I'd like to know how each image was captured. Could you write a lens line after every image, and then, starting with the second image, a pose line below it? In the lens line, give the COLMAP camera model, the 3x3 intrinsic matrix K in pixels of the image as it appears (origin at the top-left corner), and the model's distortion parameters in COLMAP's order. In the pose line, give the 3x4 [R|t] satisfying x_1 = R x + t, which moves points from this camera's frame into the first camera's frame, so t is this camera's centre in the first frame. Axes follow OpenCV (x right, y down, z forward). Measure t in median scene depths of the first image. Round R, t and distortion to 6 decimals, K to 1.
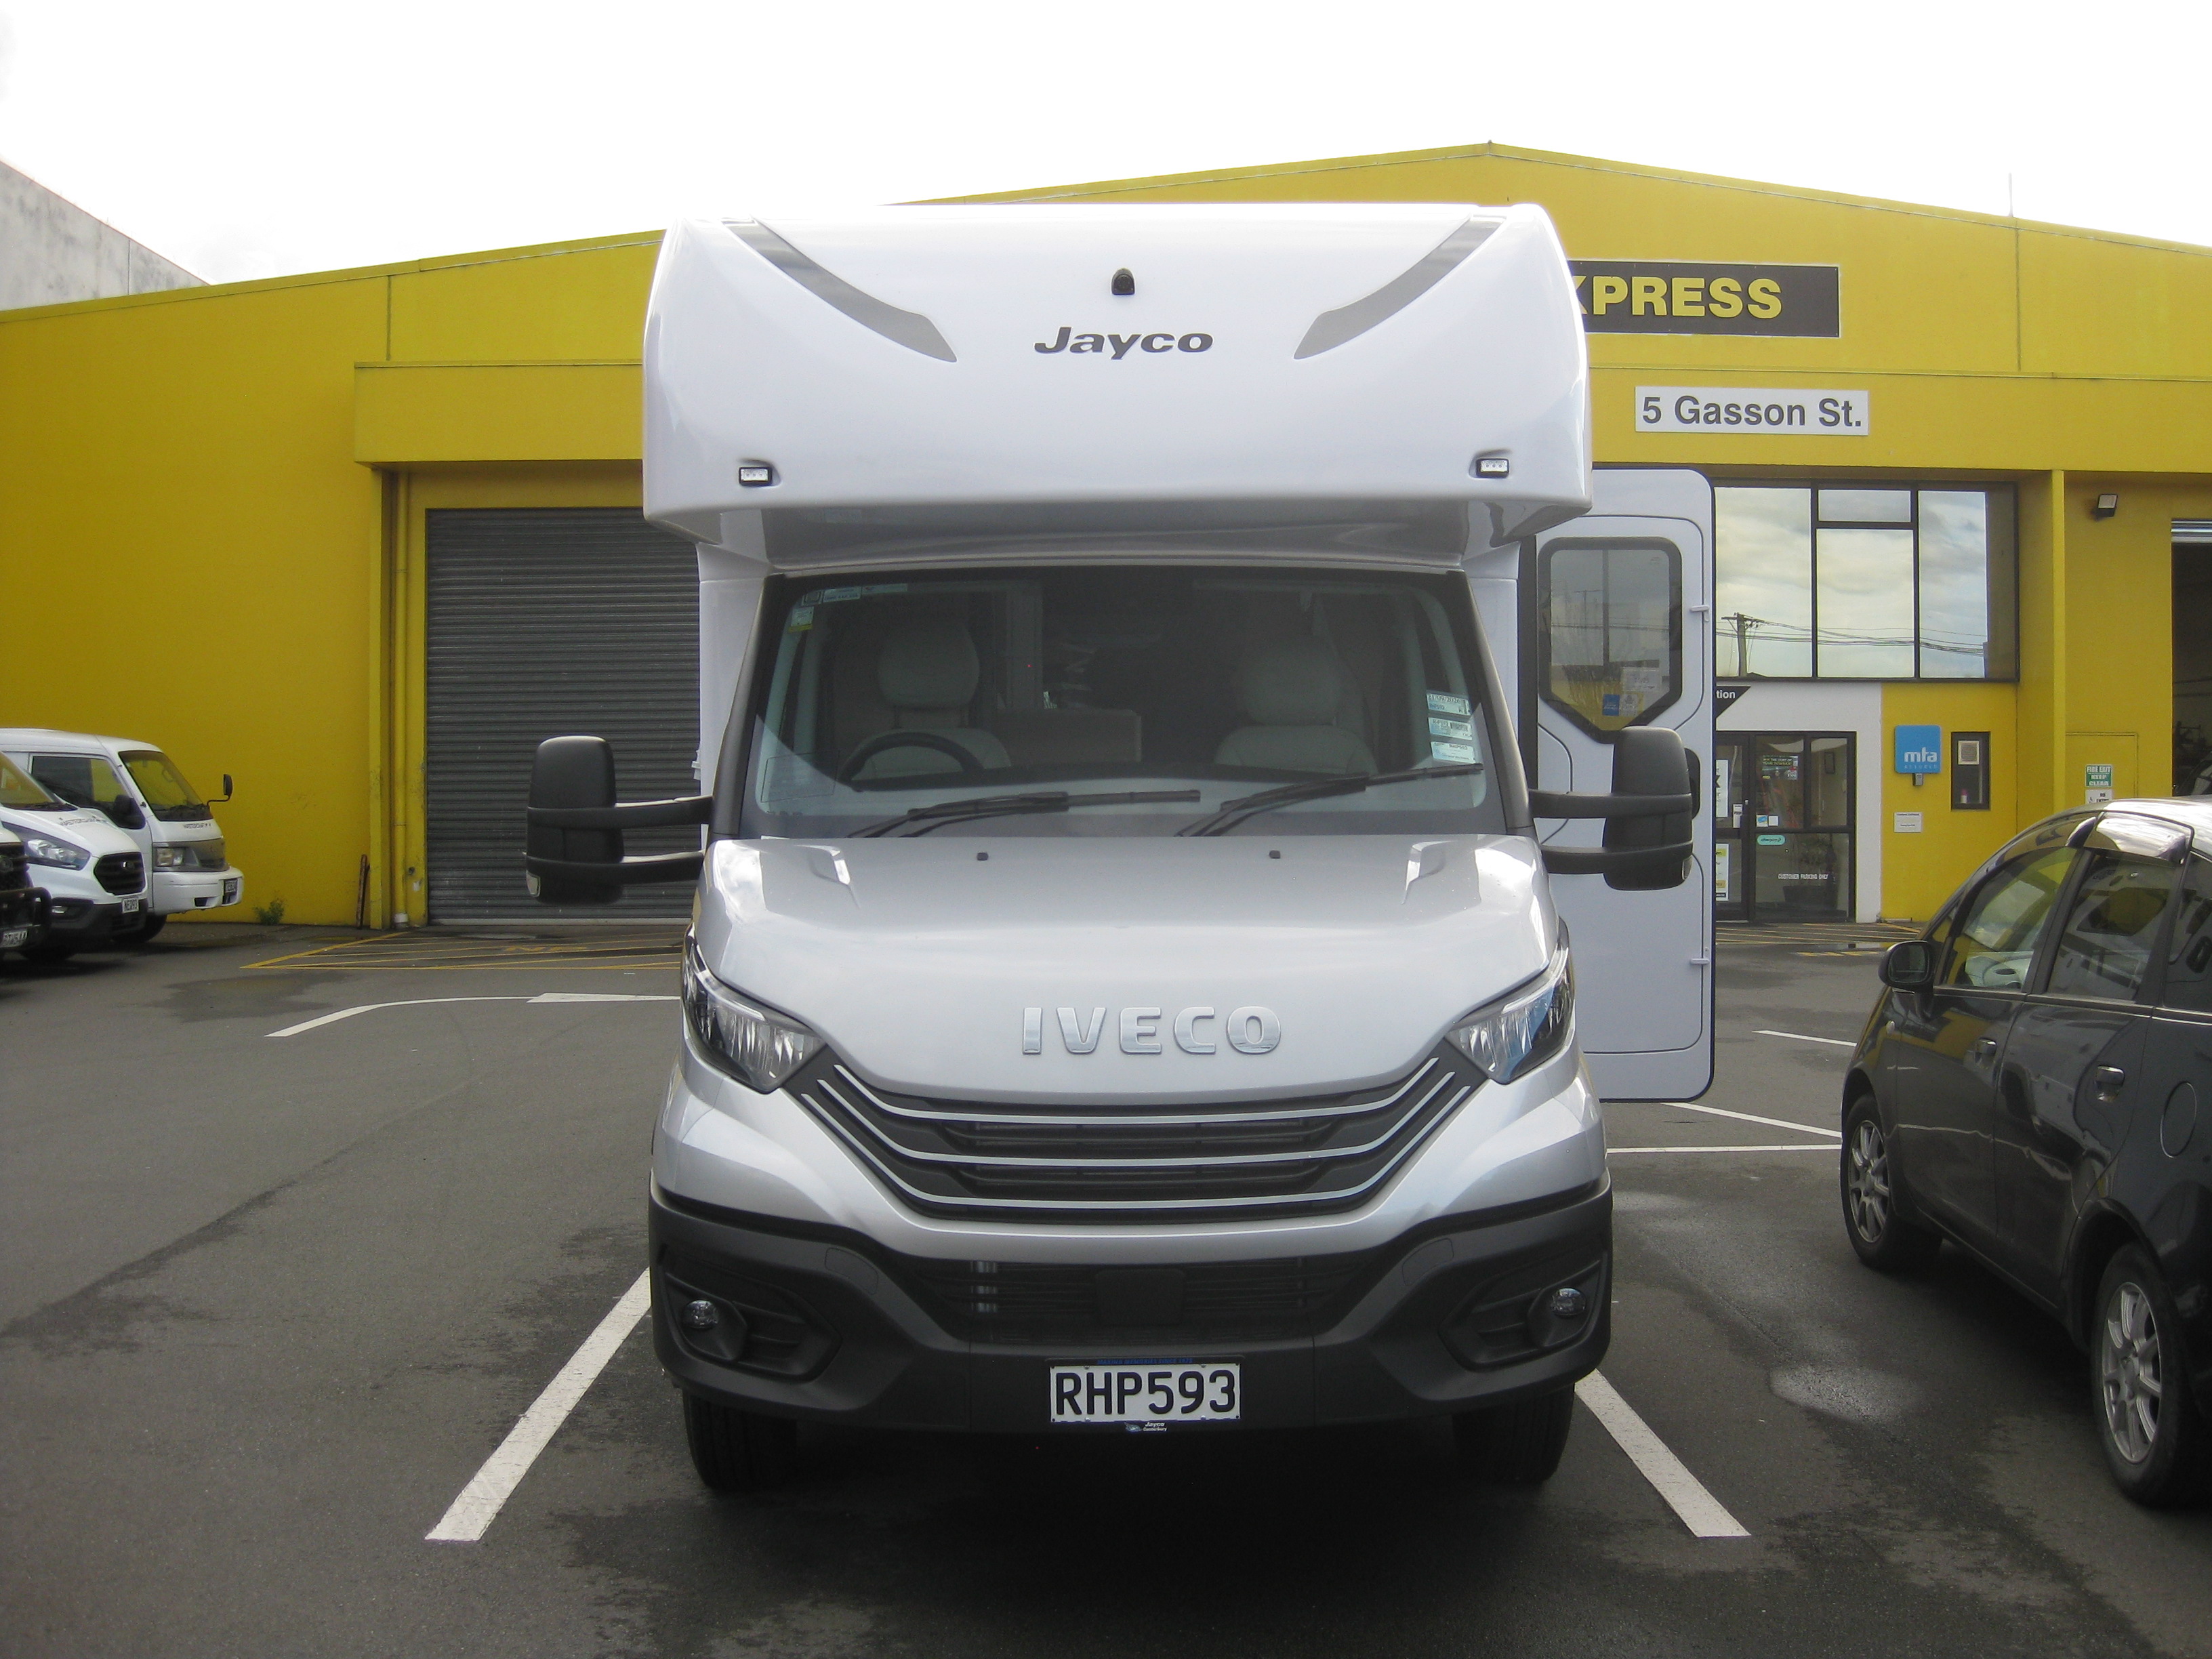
lens RADIAL K [[2439.0, 0, 1109.9], [0, 2439.0, 825.8], [0, 0, 1]] dist [-0.175487, 0.132156]
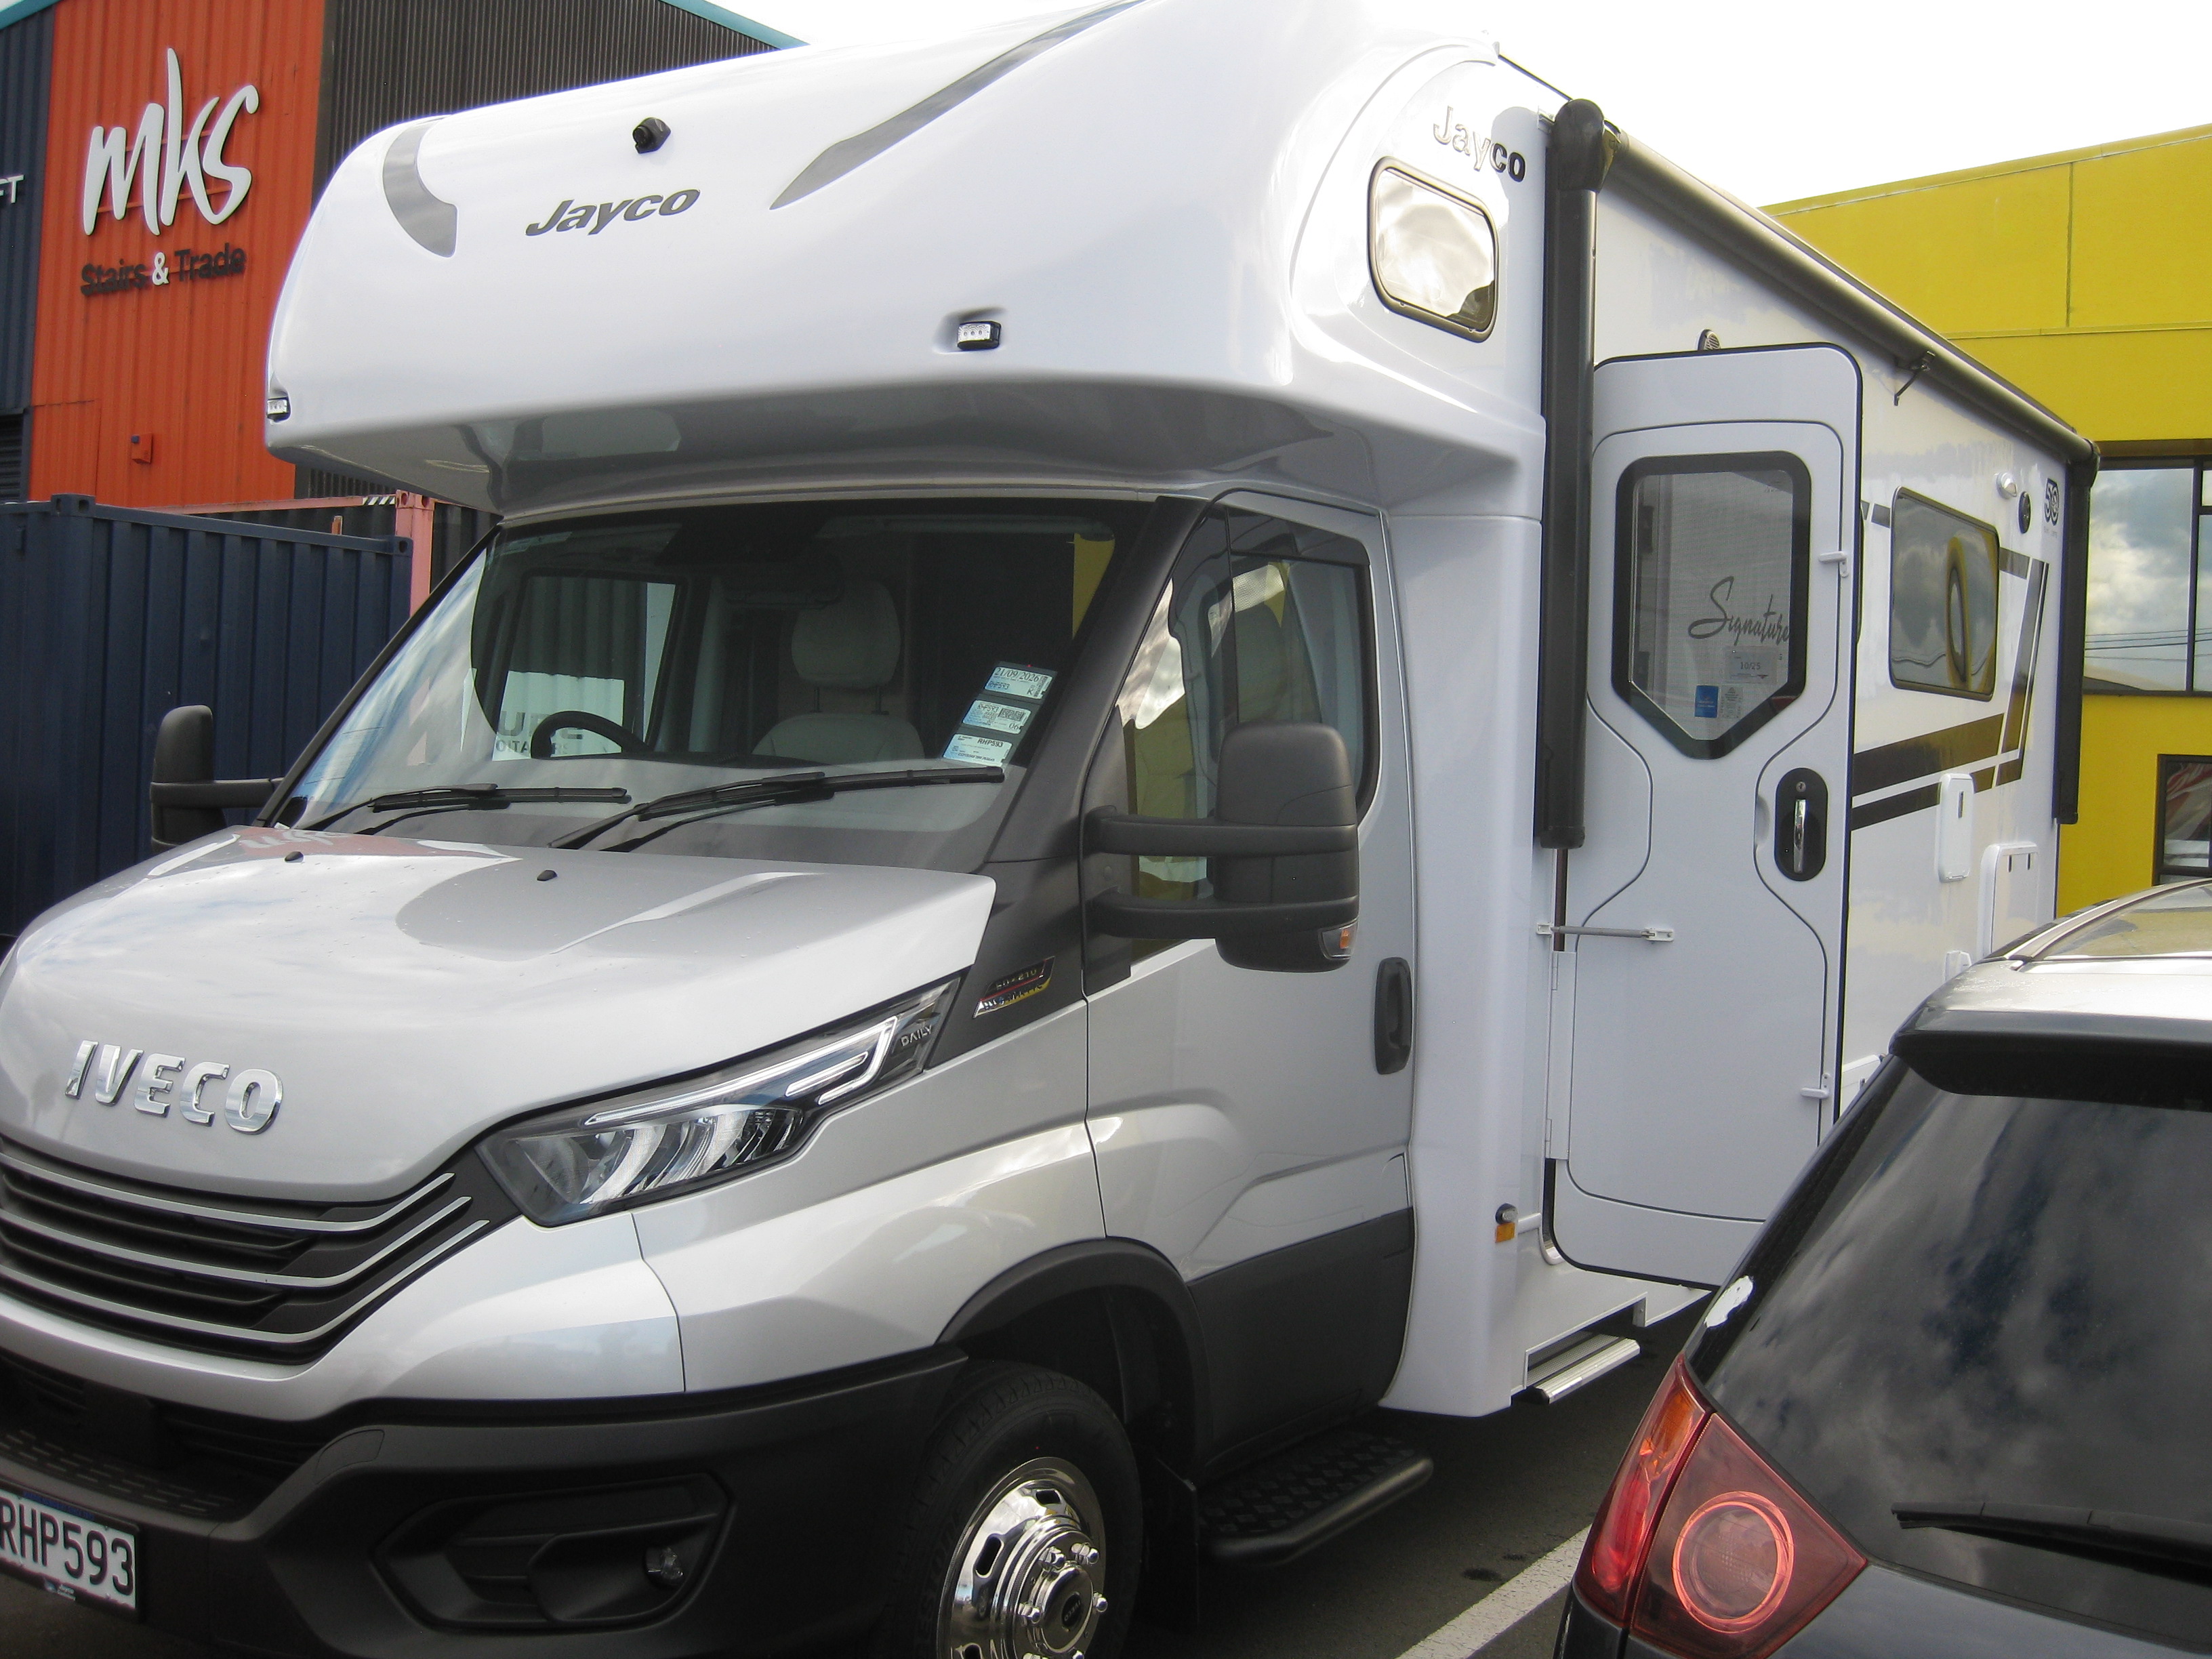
lens RADIAL K [[2439.0, 0, 1109.9], [0, 2439.0, 825.8], [0, 0, 1]] dist [-0.175487, 0.132156]
pose [[0.833843, 0.045432, -0.550130, 0.676771], [-0.048719, 0.998775, 0.008639, -0.019838], [0.549848, 0.019598, 0.835035, 0.530621]]
